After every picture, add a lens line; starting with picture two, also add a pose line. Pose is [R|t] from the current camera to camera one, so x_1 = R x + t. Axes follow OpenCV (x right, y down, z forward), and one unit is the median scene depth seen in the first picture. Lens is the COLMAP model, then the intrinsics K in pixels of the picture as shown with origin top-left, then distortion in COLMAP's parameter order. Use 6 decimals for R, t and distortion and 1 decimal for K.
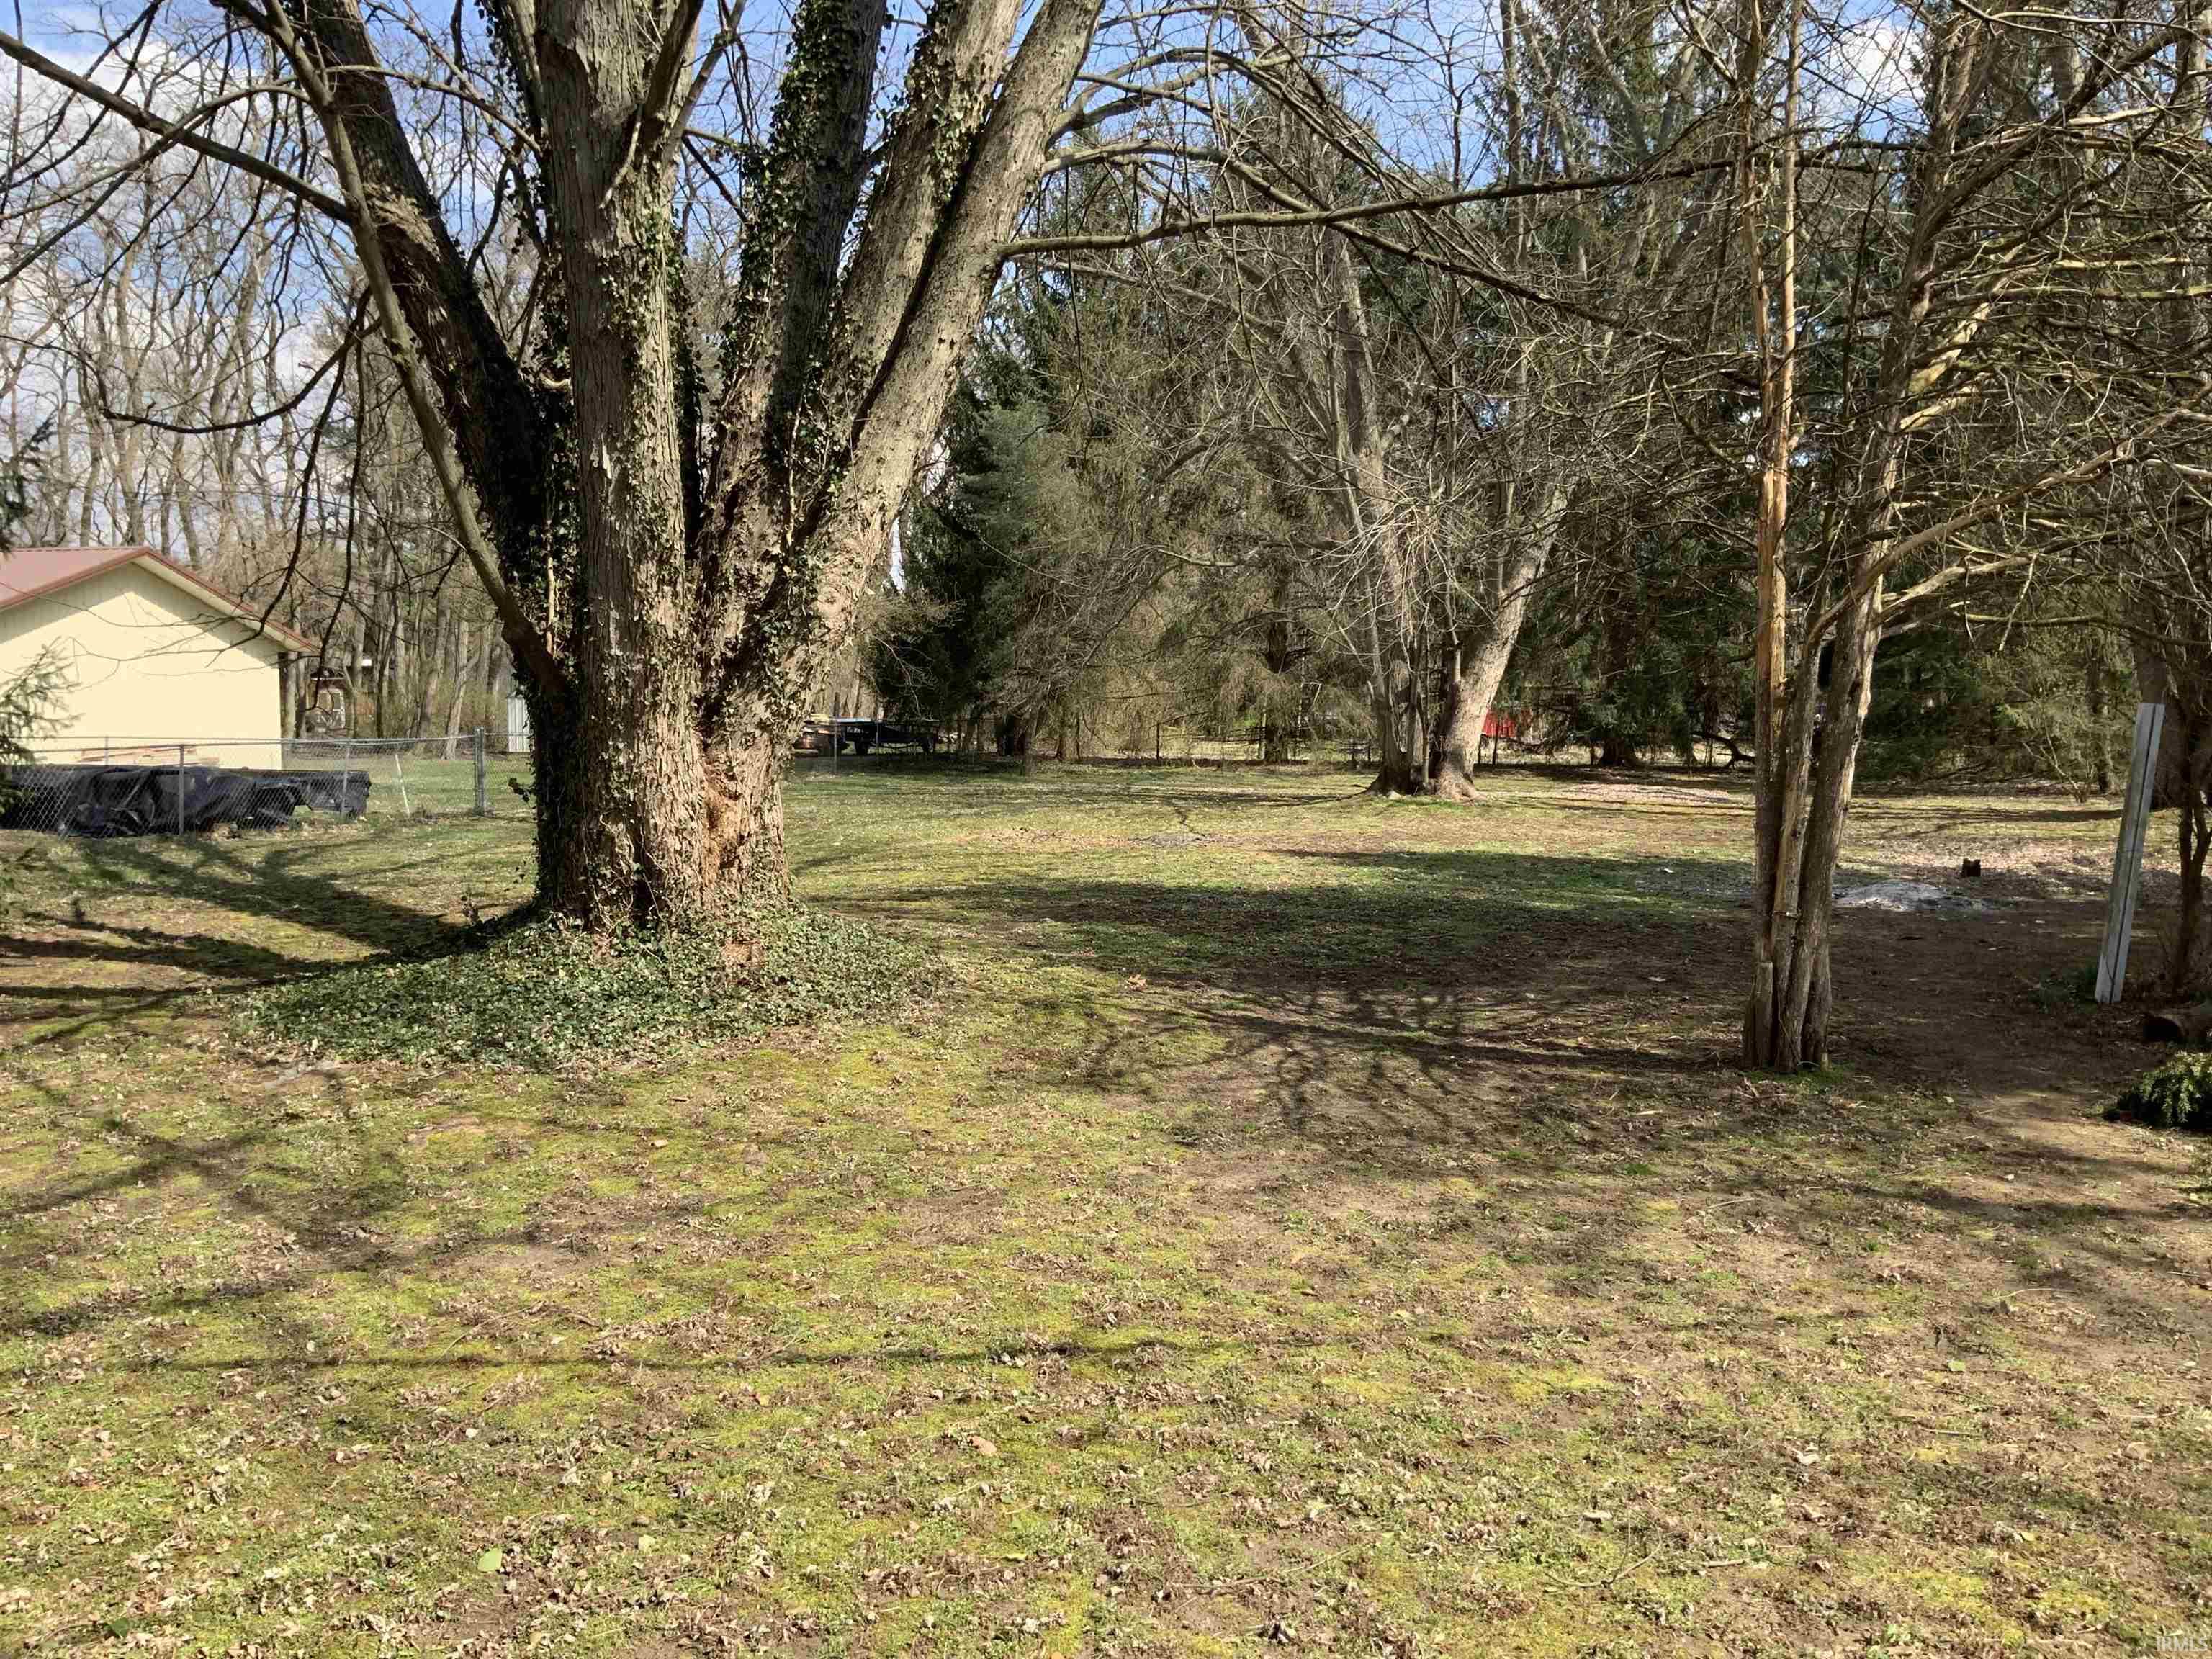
lens RADIAL K [[1839.6, 0, 1106.0], [0, 1839.6, 829.5], [0, 0, 1]] dist [0.044107, -0.090143]
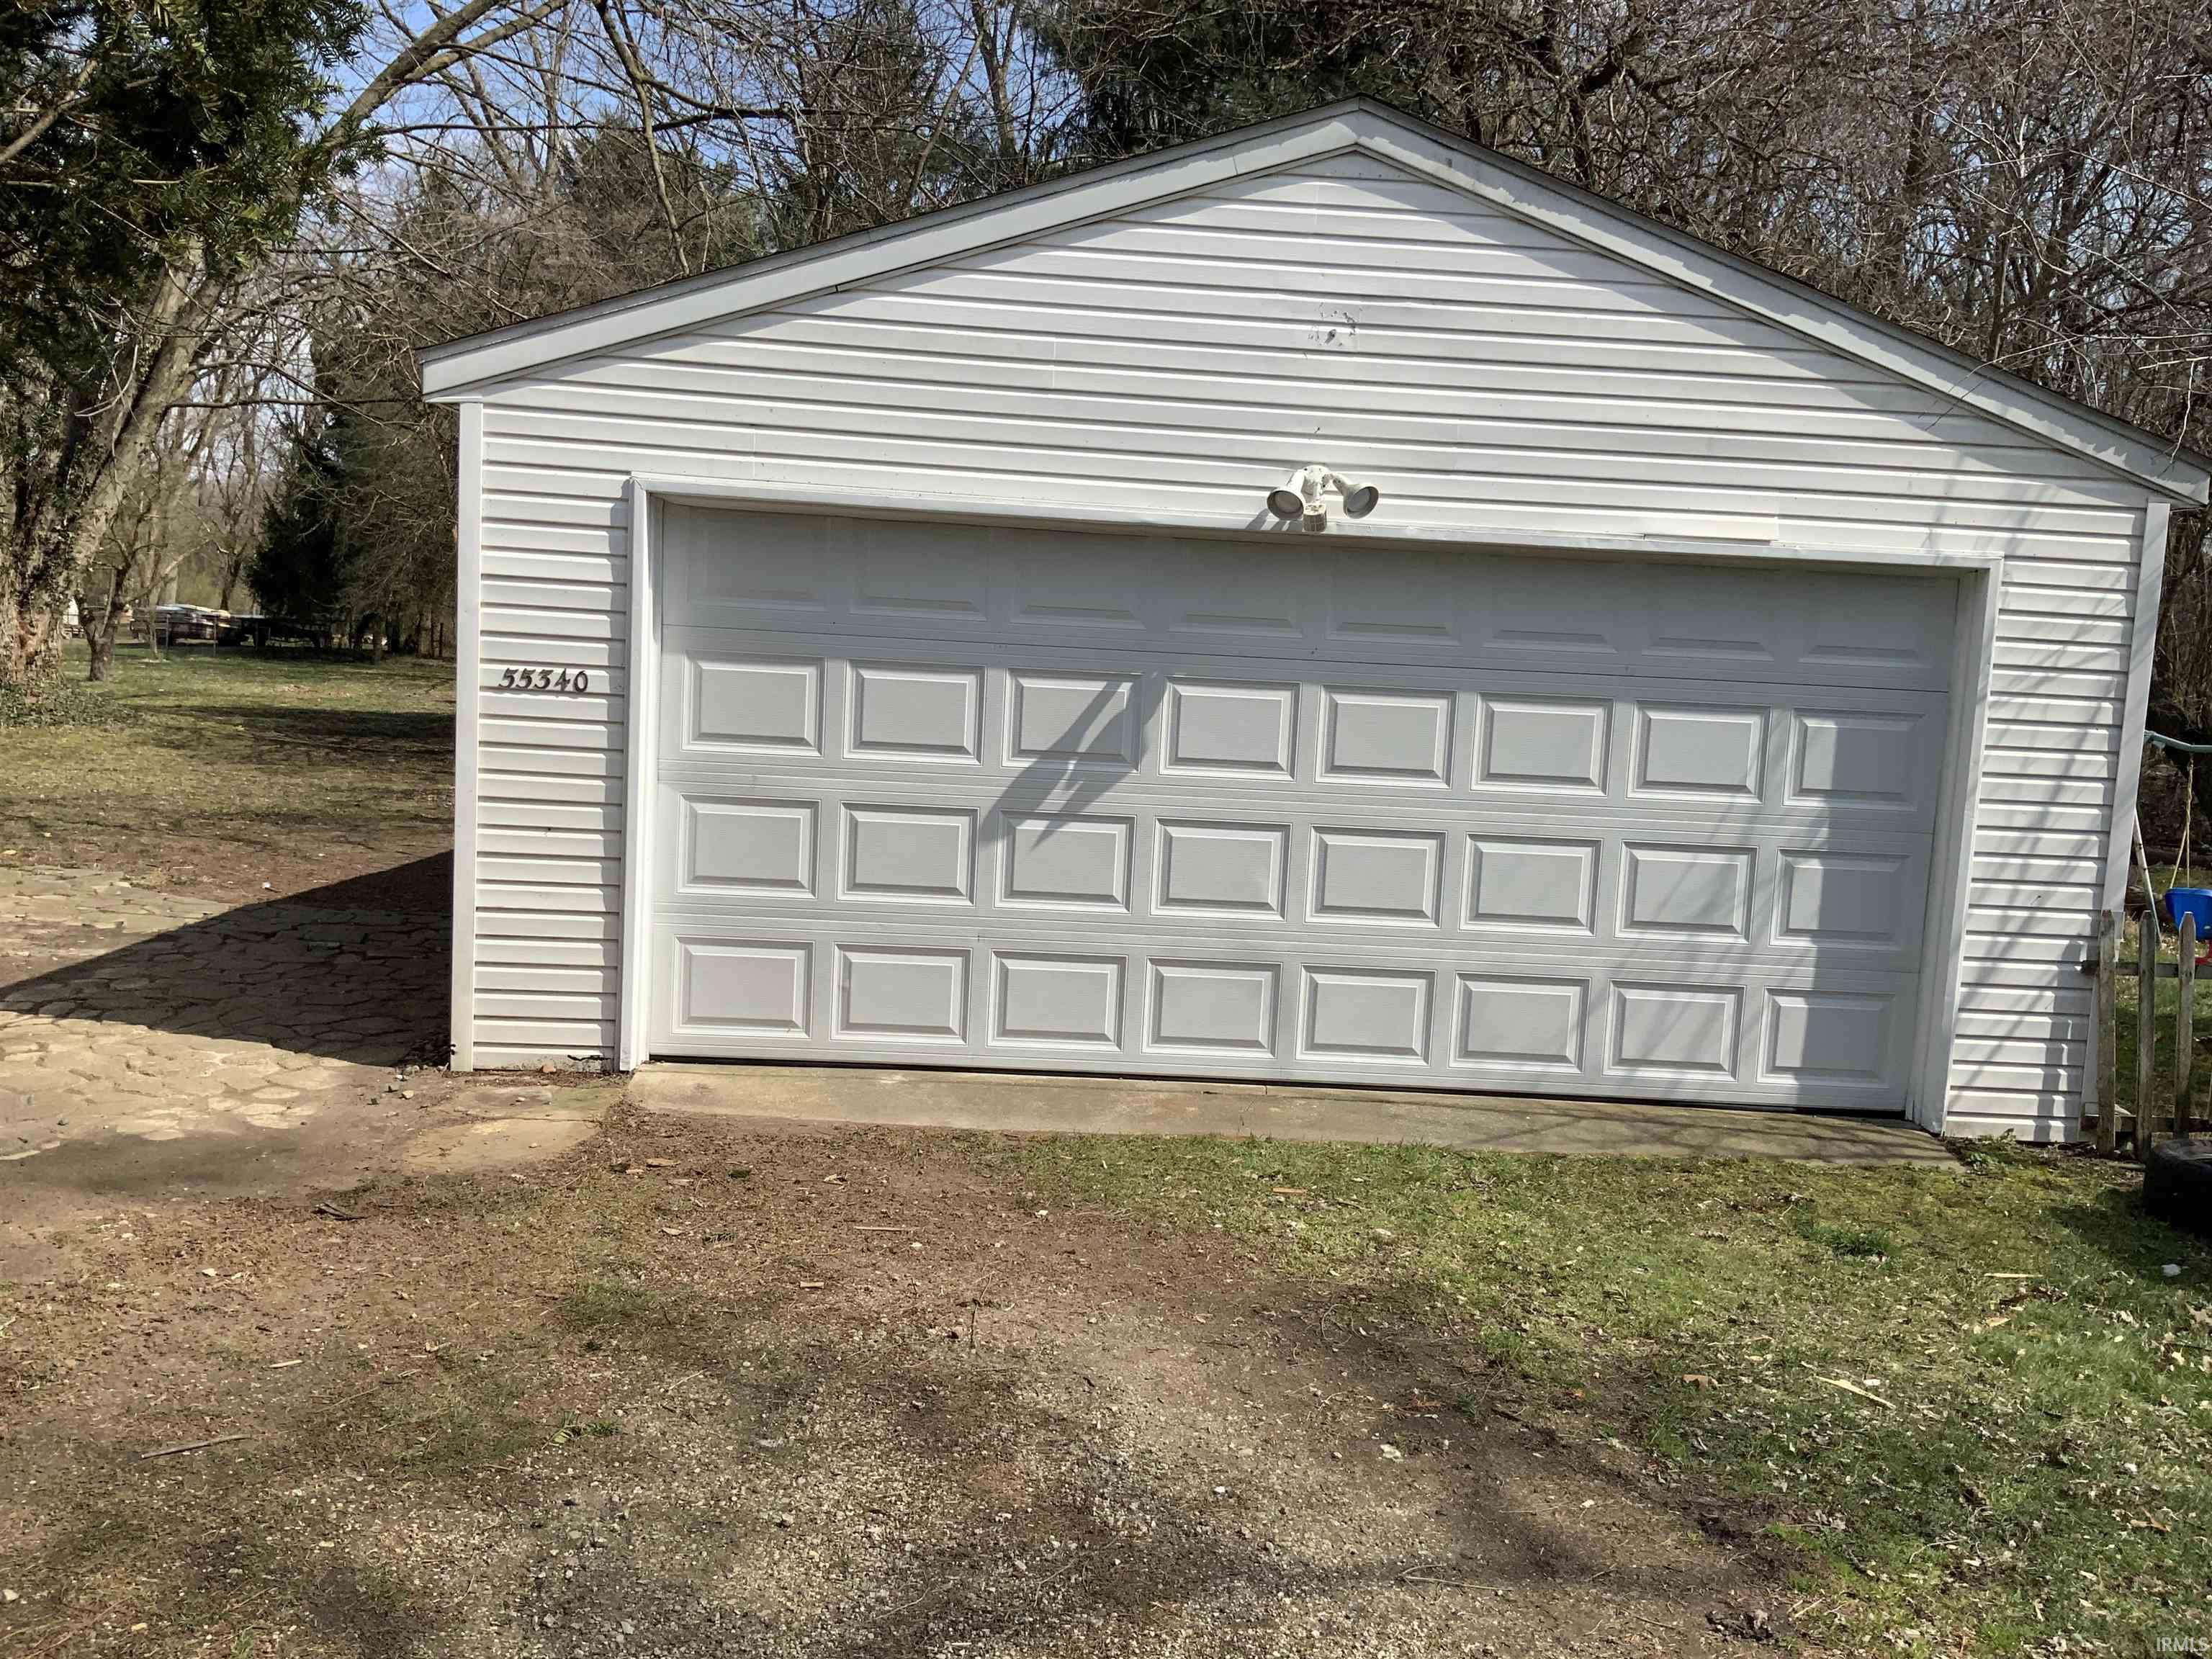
lens RADIAL K [[1839.6, 0, 1106.0], [0, 1839.6, 829.5], [0, 0, 1]] dist [0.044107, -0.090143]
pose [[0.968691, 0.023671, 0.247139, 0.522948], [-0.032844, 0.998914, 0.033059, 0.103454], [-0.246087, -0.040141, 0.968416, -1.554768]]
